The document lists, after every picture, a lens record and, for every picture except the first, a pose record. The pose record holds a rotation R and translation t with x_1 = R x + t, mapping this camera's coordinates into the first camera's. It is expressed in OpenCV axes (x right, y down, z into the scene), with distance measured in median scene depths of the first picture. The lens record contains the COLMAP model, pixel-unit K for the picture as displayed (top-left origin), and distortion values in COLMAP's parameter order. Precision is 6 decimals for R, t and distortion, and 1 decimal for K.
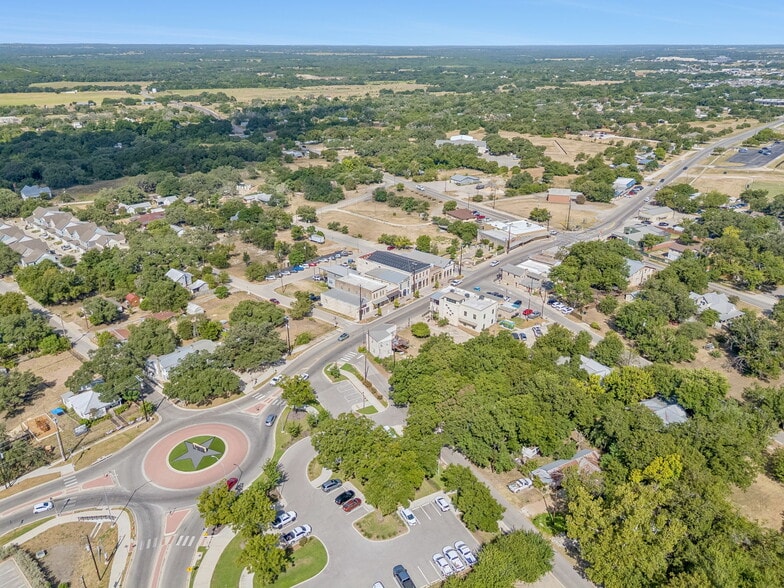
lens RADIAL K [[579.5, 0, 389.3], [0, 579.5, 291.7], [0, 0, 1]] dist [0.064172, -0.058745]
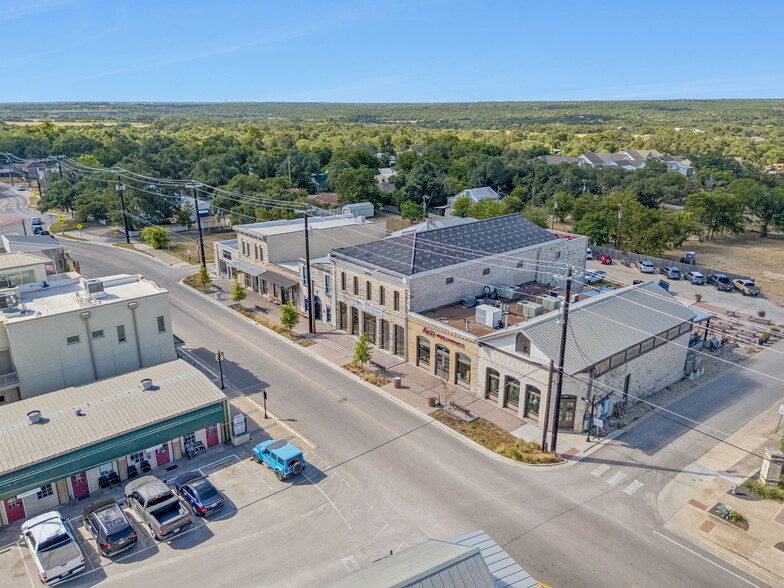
lens RADIAL K [[579.5, 0, 390.0], [0, 579.5, 295.0], [0, 0, 1]] dist [0.064172, -0.058745]
pose [[-0.125318, 0.309633, -0.942562, 0.305360], [-0.387126, 0.859479, 0.333810, -0.119704], [0.913471, 0.406722, 0.012159, 1.041114]]
